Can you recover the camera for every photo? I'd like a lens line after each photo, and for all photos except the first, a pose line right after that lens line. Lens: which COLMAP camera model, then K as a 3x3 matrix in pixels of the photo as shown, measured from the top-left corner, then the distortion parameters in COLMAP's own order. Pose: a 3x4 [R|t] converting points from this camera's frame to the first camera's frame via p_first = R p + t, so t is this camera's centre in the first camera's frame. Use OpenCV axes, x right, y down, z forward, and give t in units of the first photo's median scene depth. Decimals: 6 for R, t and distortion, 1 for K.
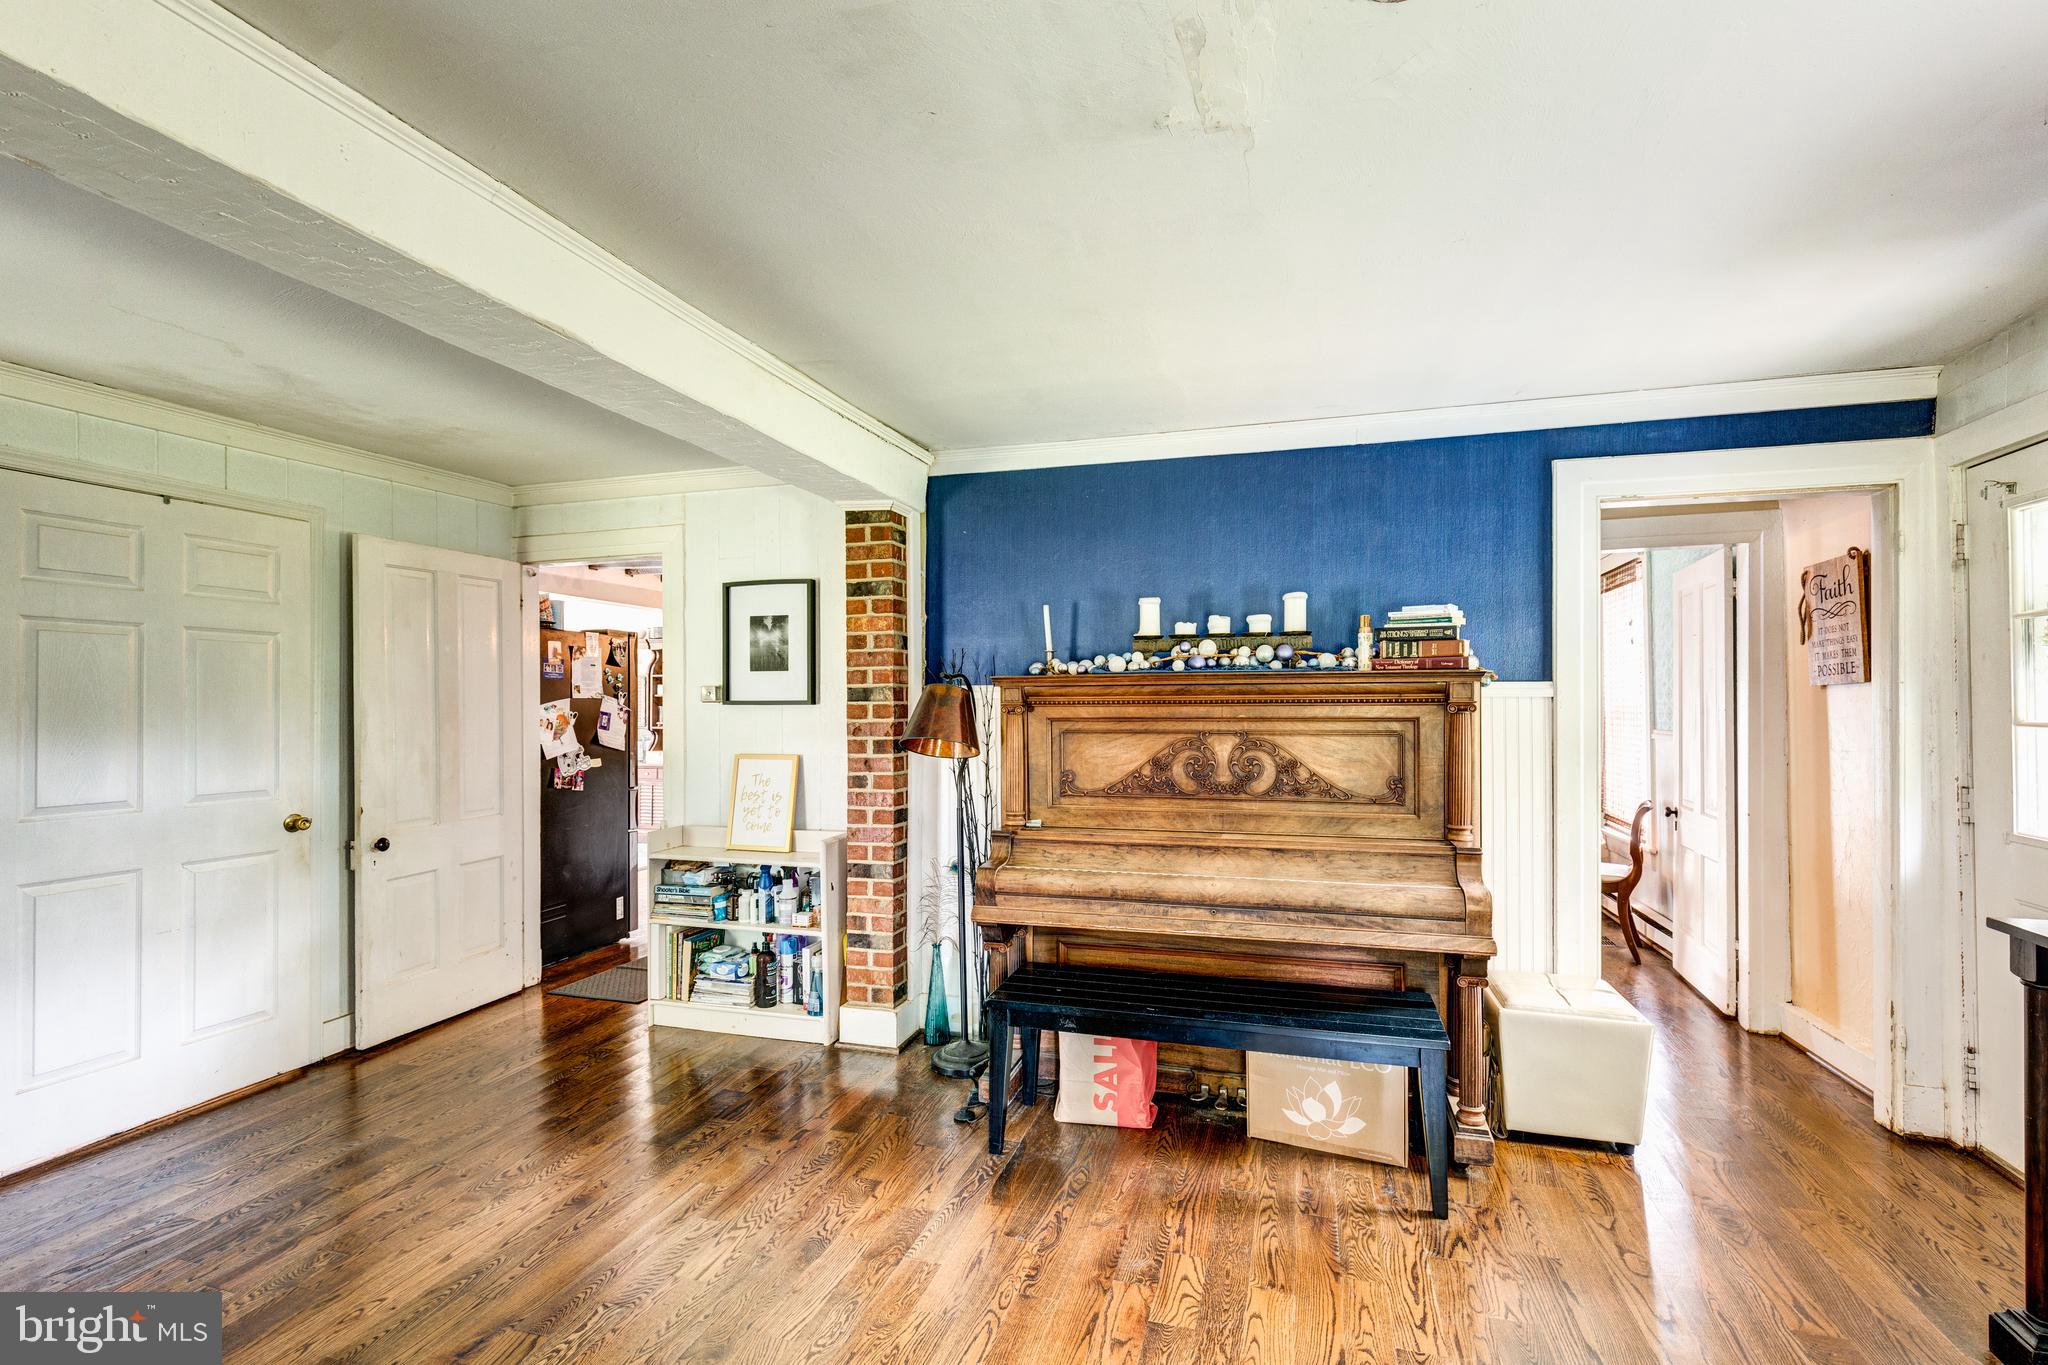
lens RADIAL K [[930.9, 0, 1039.4], [0, 930.9, 693.4], [0, 0, 1]] dist [0.008541, 0.000008]
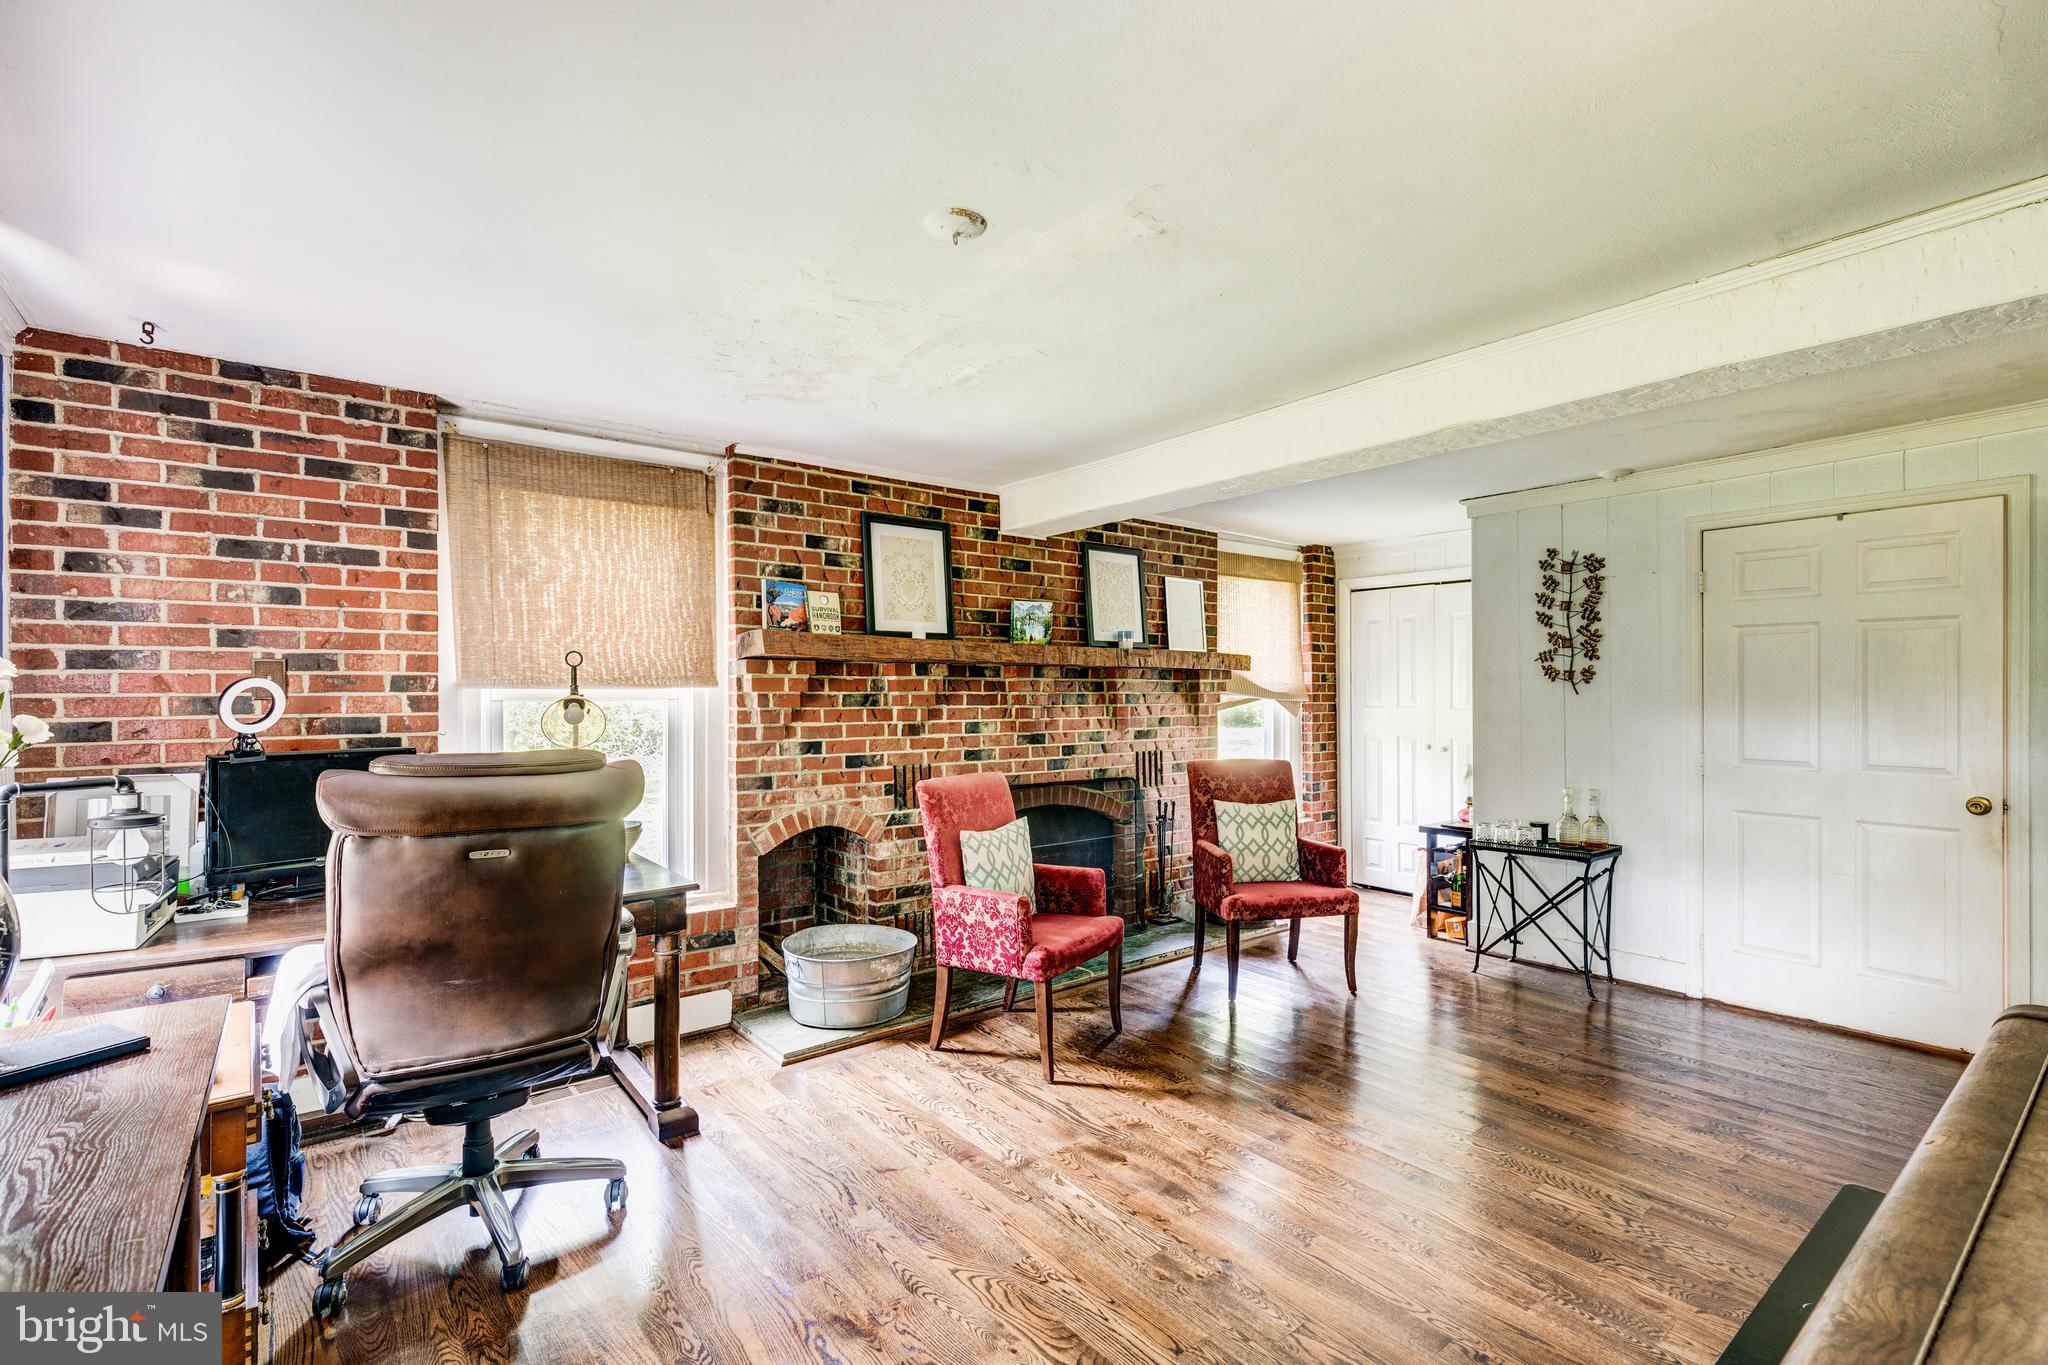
lens RADIAL K [[930.9, 0, 1039.4], [0, 930.9, 693.4], [0, 0, 1]] dist [0.008541, 0.000008]
pose [[-0.565269, 0.003645, -0.824899, 0.668685], [0.012680, 0.999910, -0.004271, 0.013224], [0.824809, -0.012874, -0.565265, 0.851912]]
